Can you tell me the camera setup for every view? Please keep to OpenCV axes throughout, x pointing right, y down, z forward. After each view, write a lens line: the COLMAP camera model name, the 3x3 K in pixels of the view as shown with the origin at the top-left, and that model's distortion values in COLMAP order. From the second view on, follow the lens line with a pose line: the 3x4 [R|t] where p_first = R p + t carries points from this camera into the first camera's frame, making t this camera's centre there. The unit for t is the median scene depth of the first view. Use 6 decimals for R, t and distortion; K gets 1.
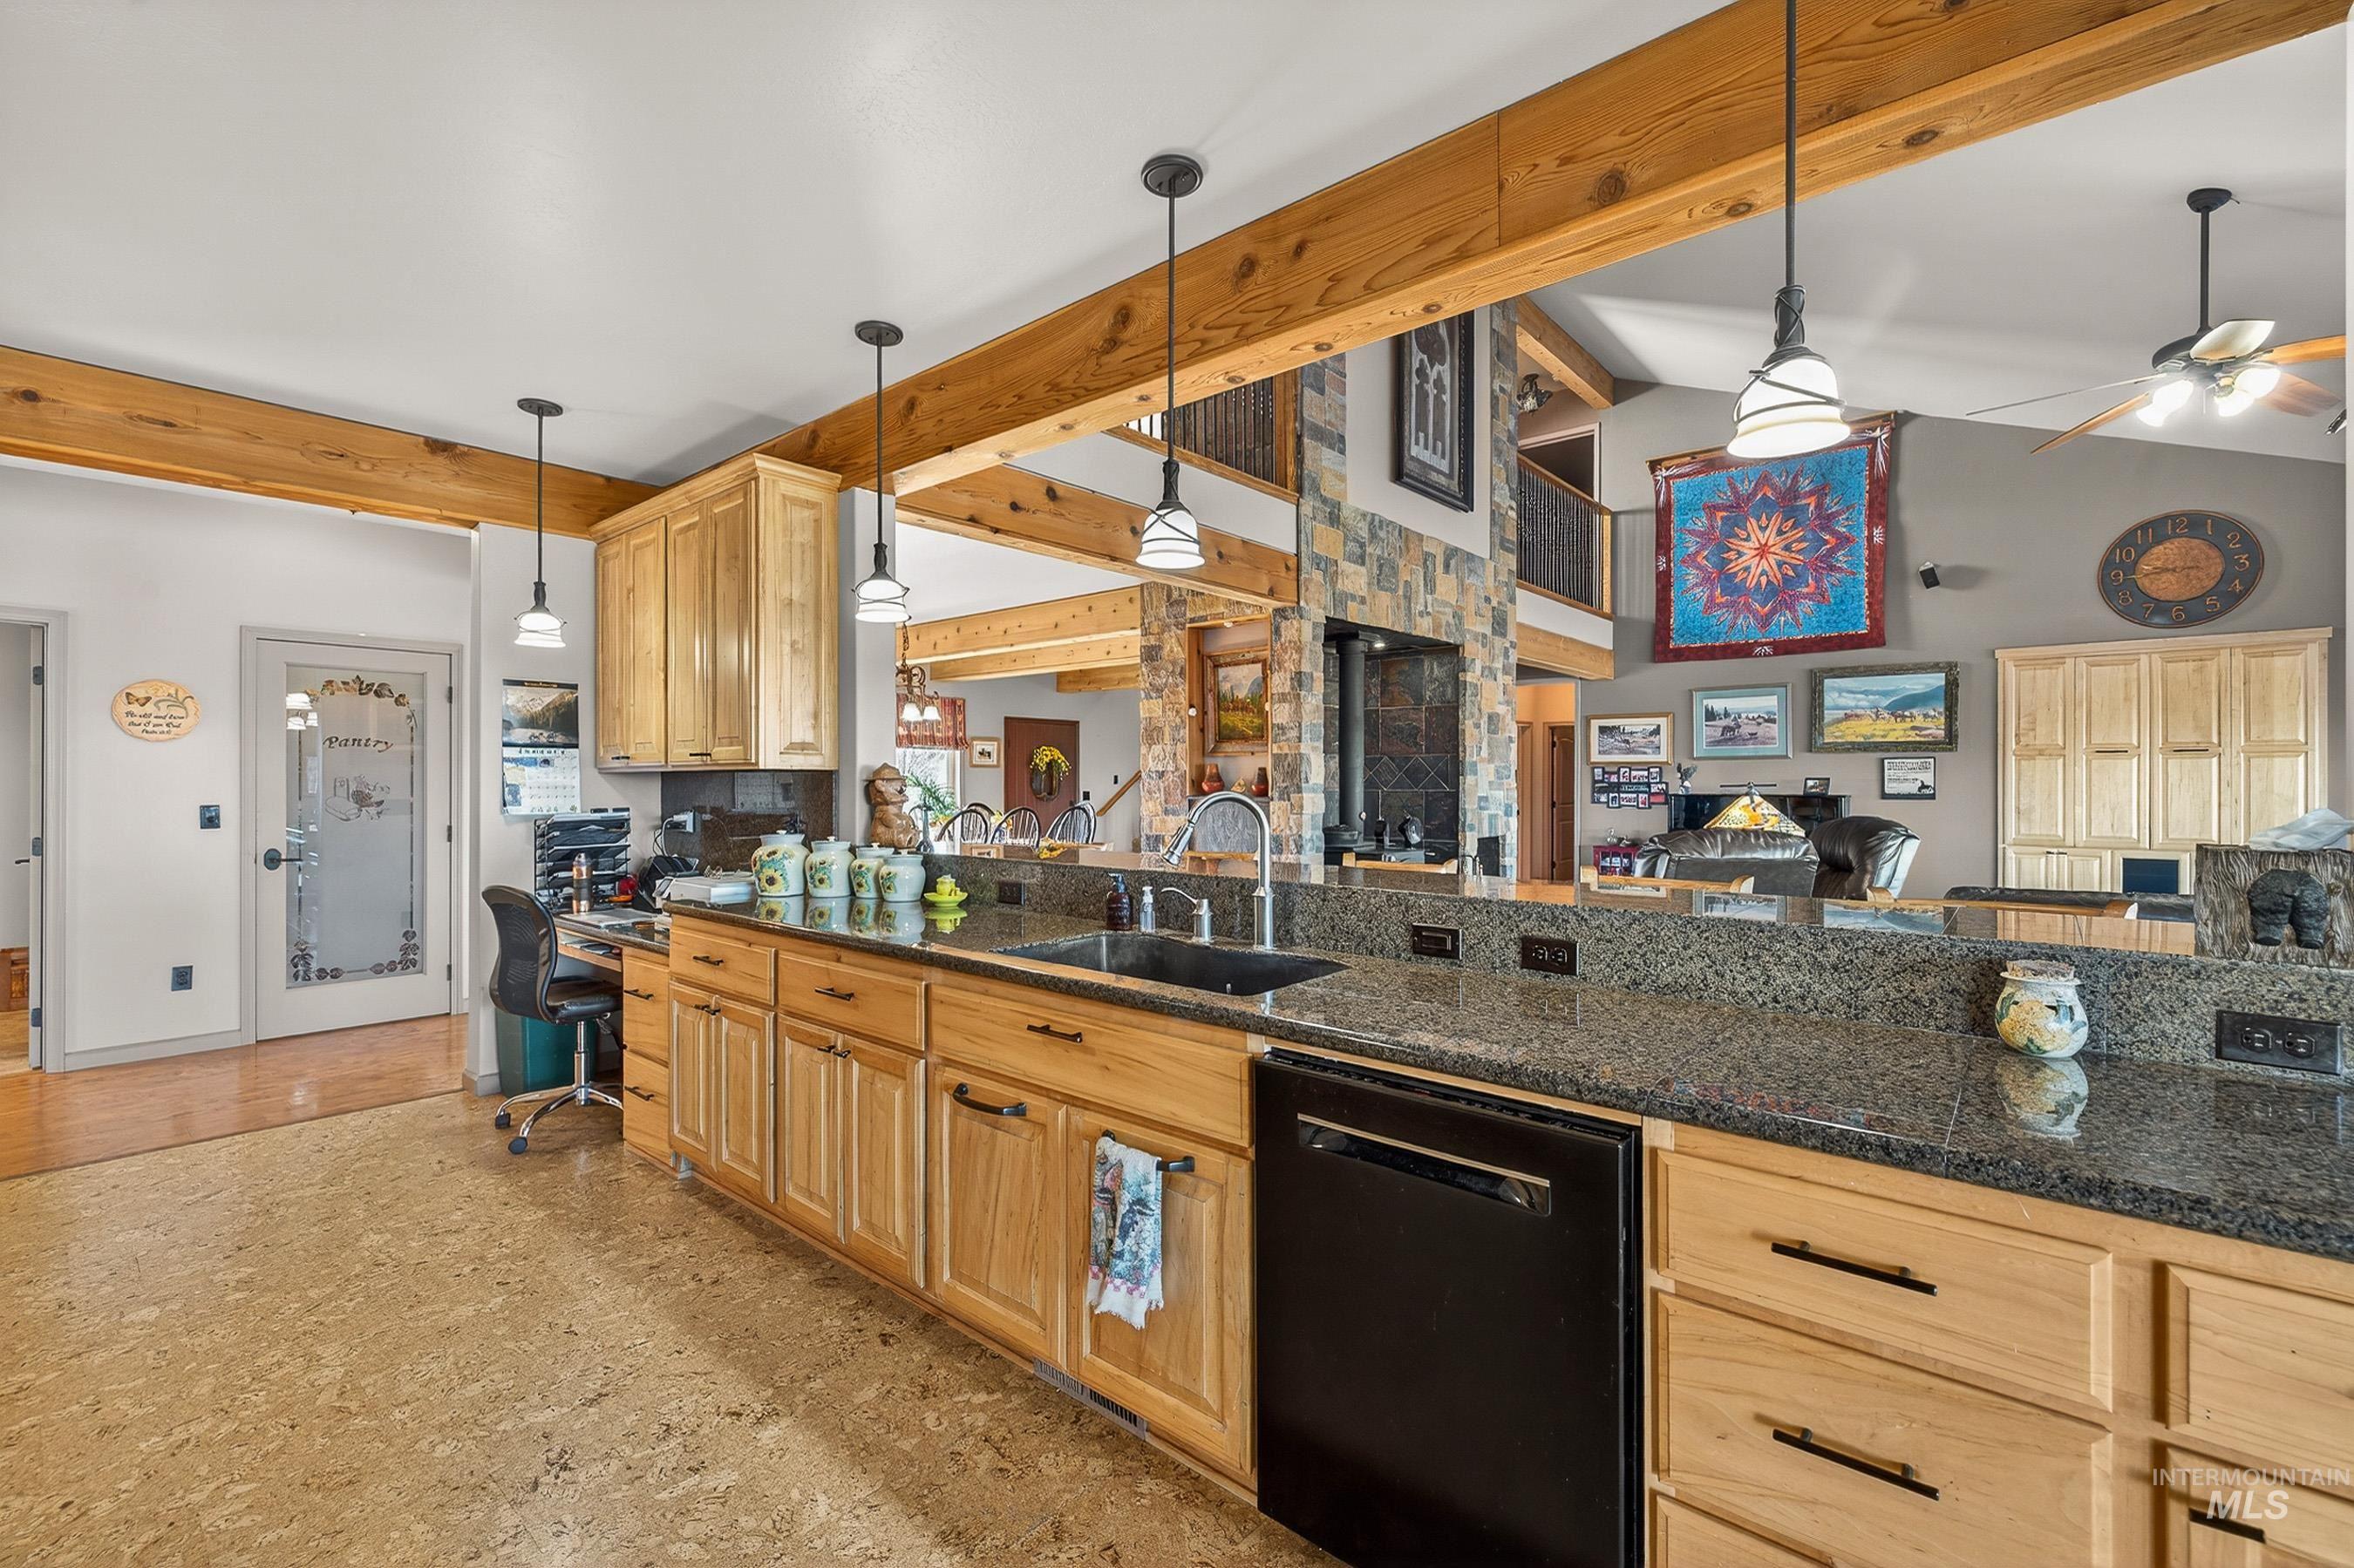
lens RADIAL K [[990.6, 0, 1170.6], [0, 990.6, 782.4], [0, 0, 1]] dist [0.004916, -0.000122]
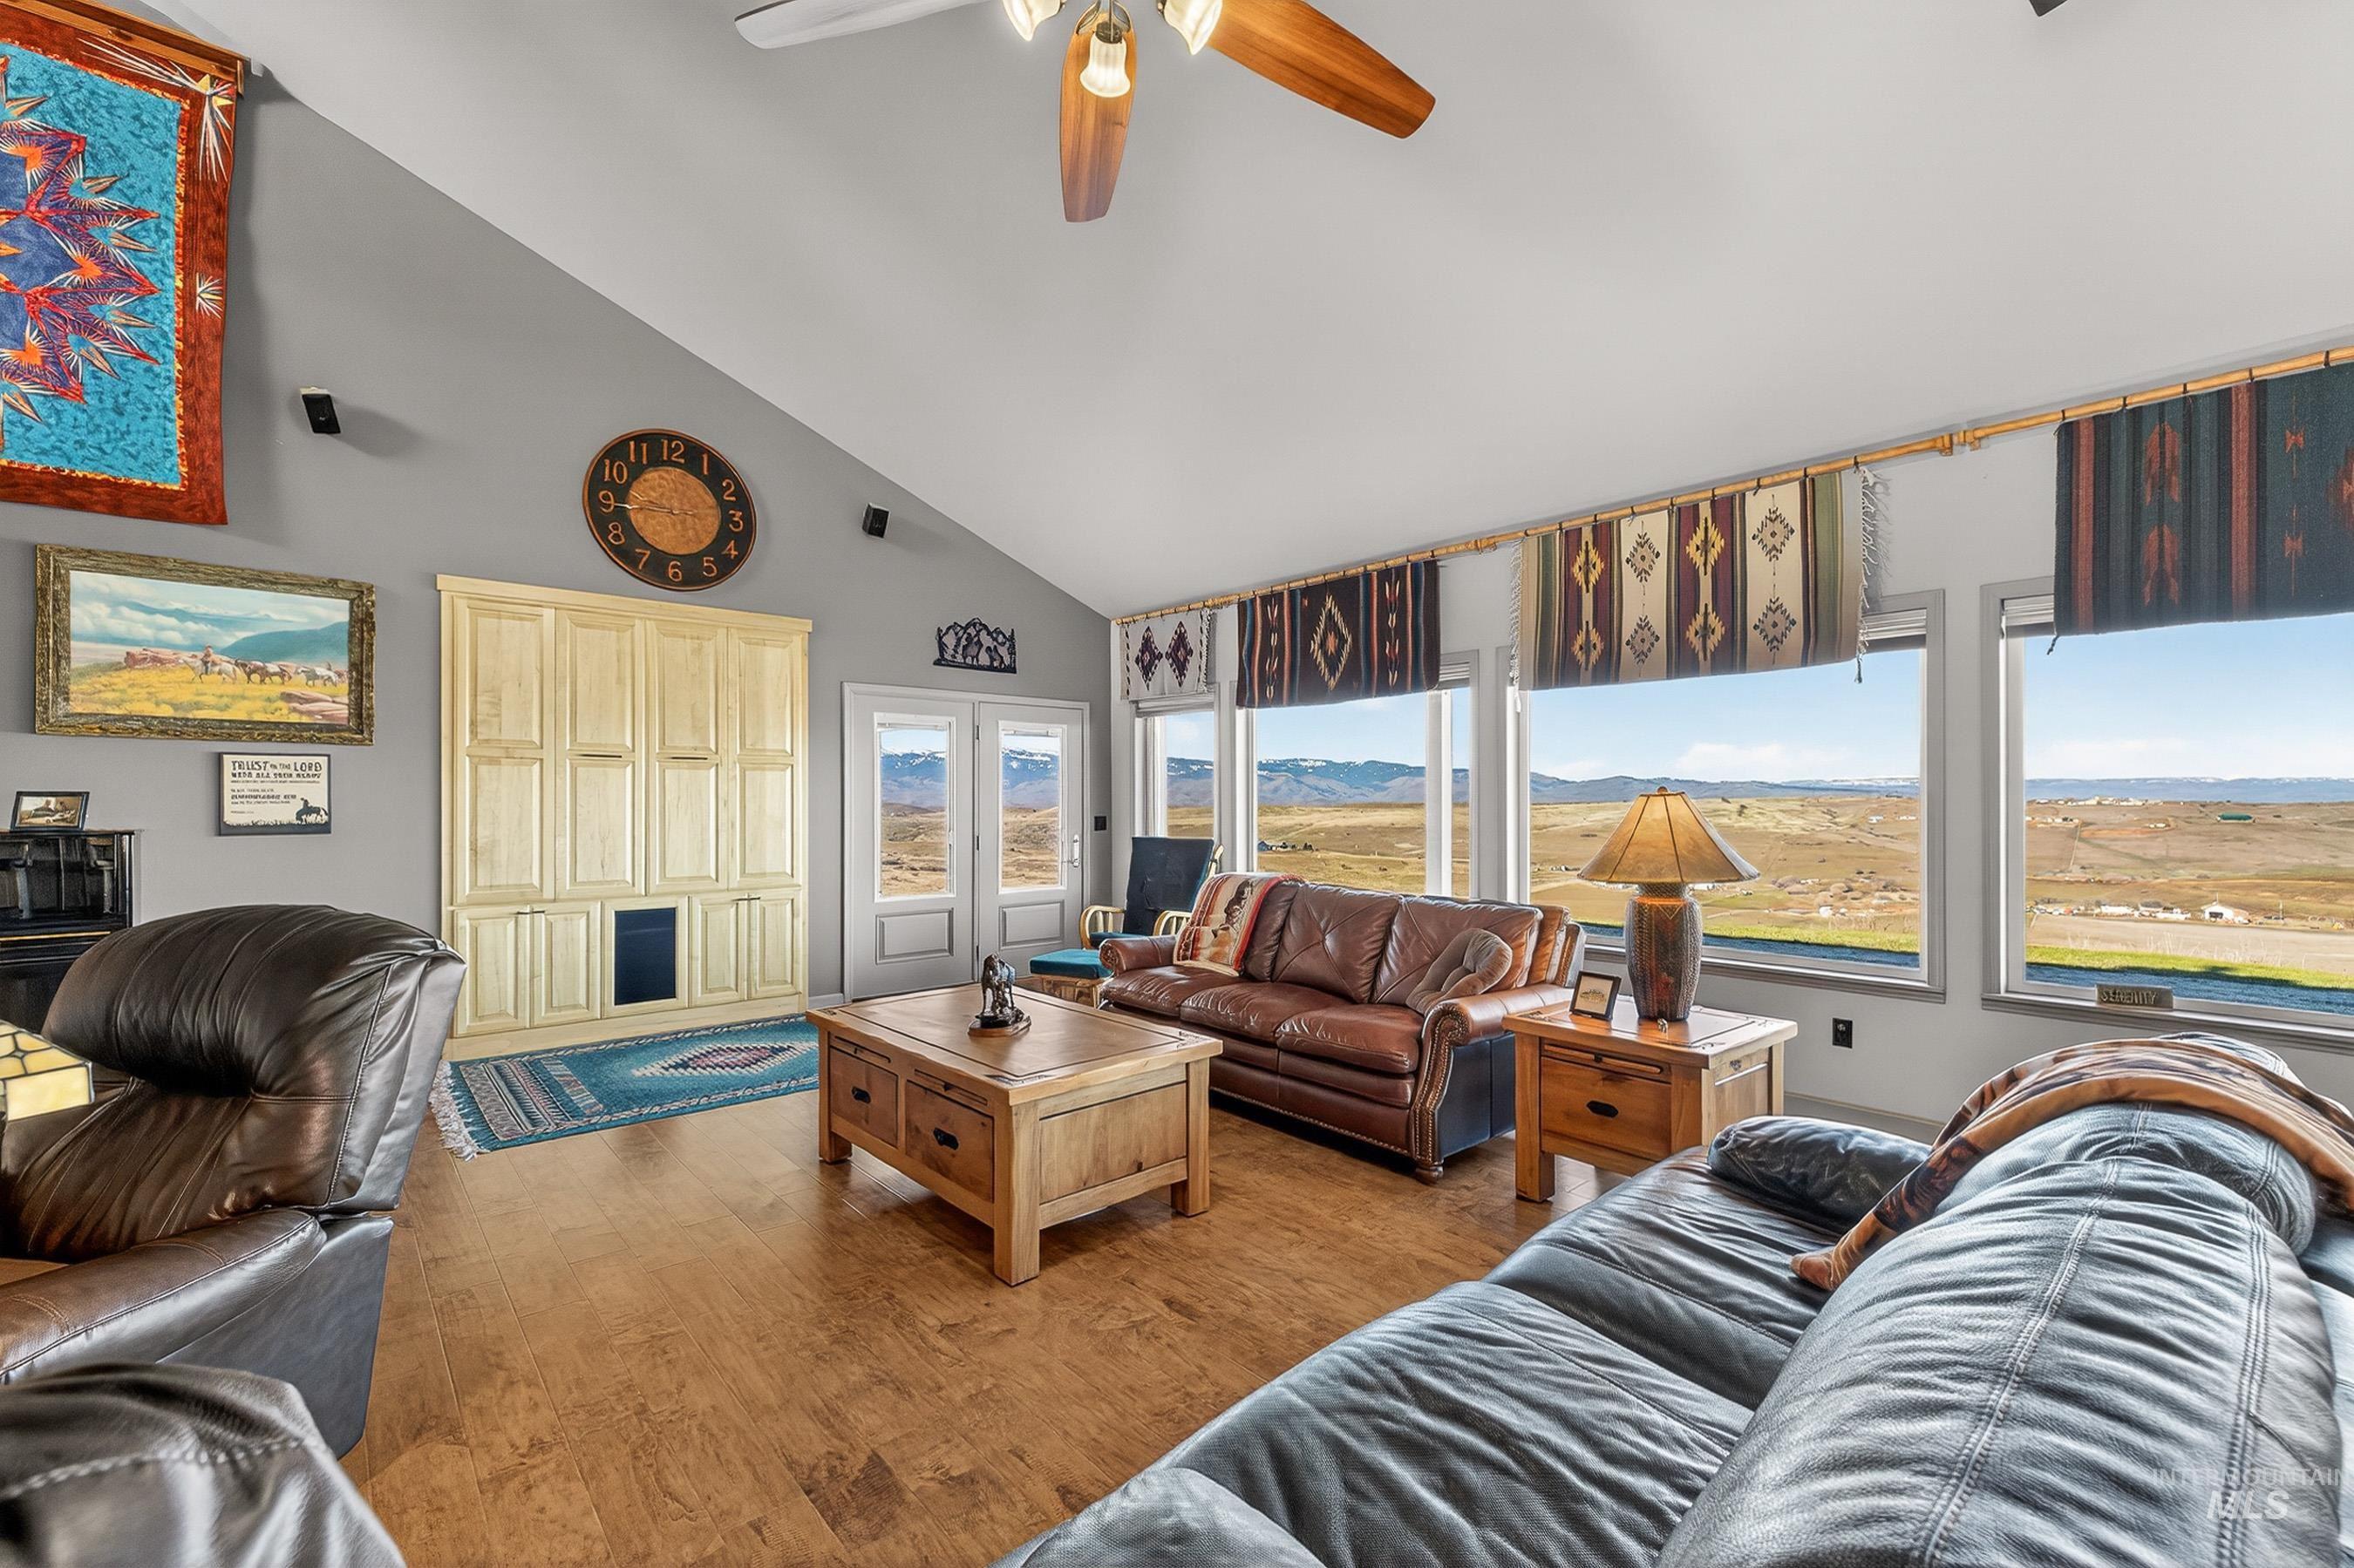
lens RADIAL K [[990.6, 0, 1175.5], [0, 990.6, 799.7], [0, 0, 1]] dist [0.004916, -0.000122]
pose [[0.134200, 0.002889, 0.990950, 0.290017], [0.004240, 0.999985, -0.003490, 0.002622], [-0.990945, 0.004670, 0.134185, 0.461581]]
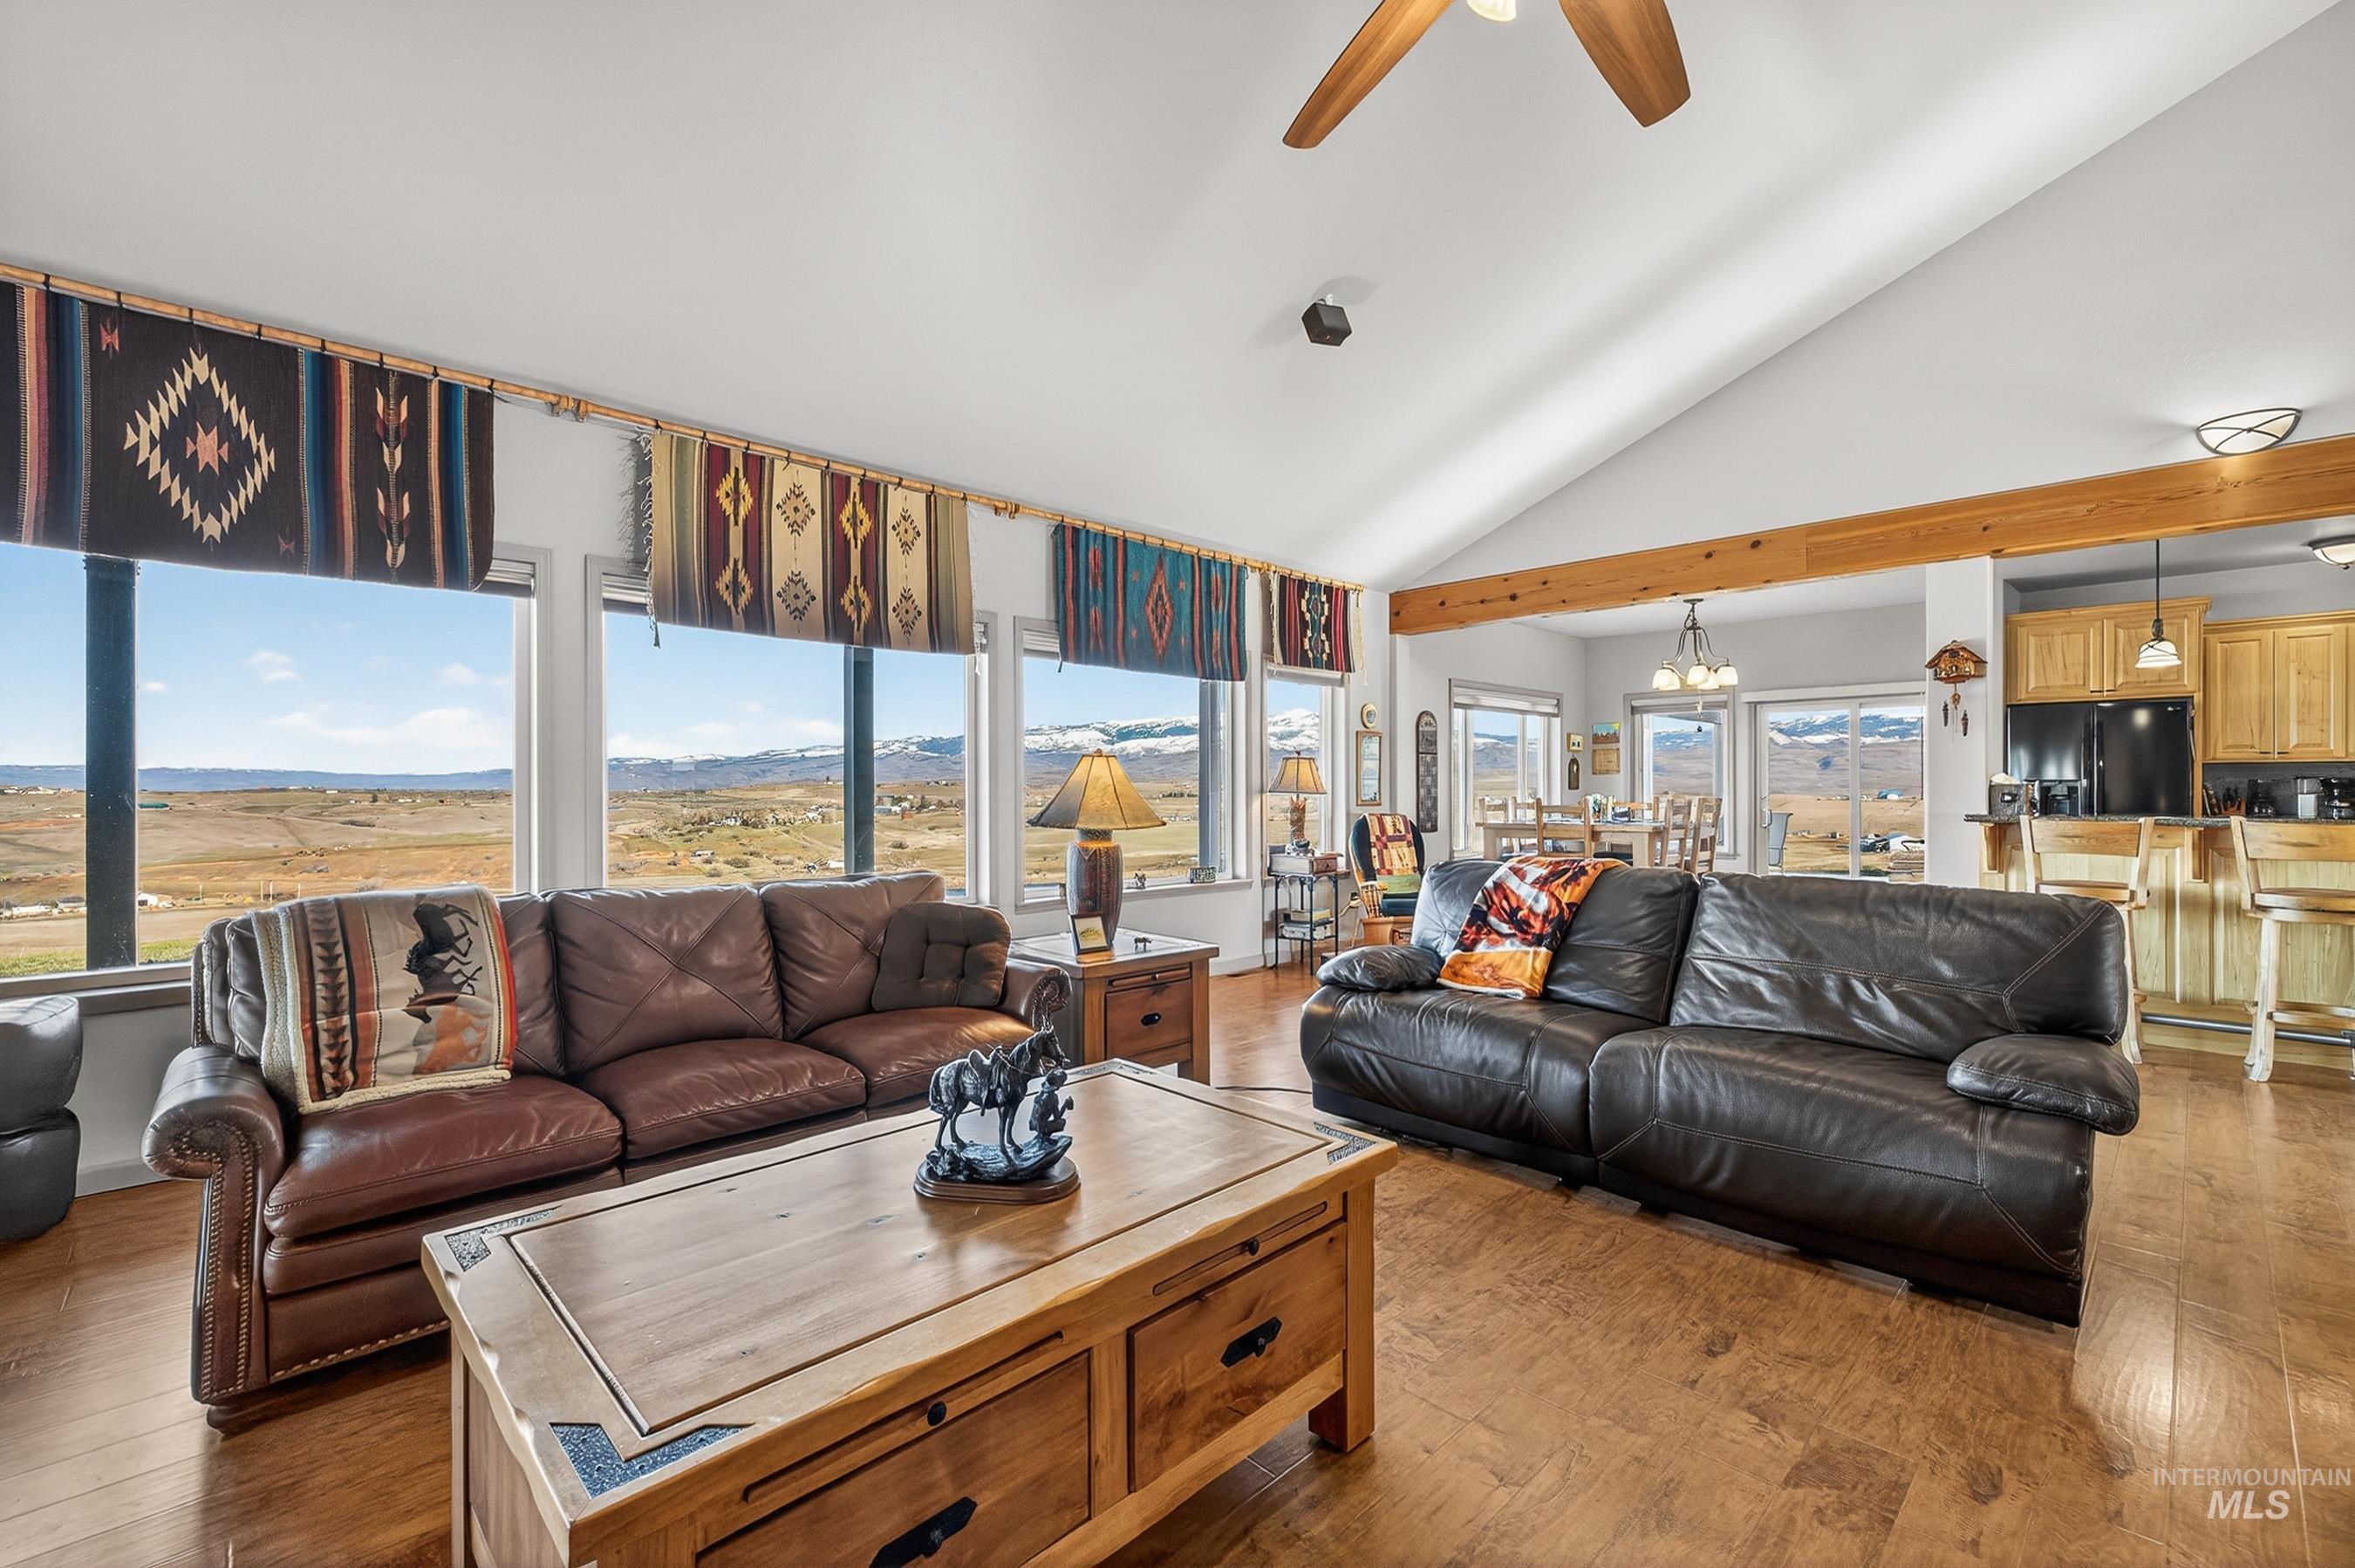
lens RADIAL K [[991.1, 0, 1166.7], [0, 991.1, 784.4], [0, 0, 1]] dist [0.004916, -0.000122]
pose [[-0.995762, 0.004866, 0.091842, 0.601619], [0.005105, 0.999984, 0.002364, 0.011783], [-0.091829, 0.002823, -0.995771, 0.757371]]
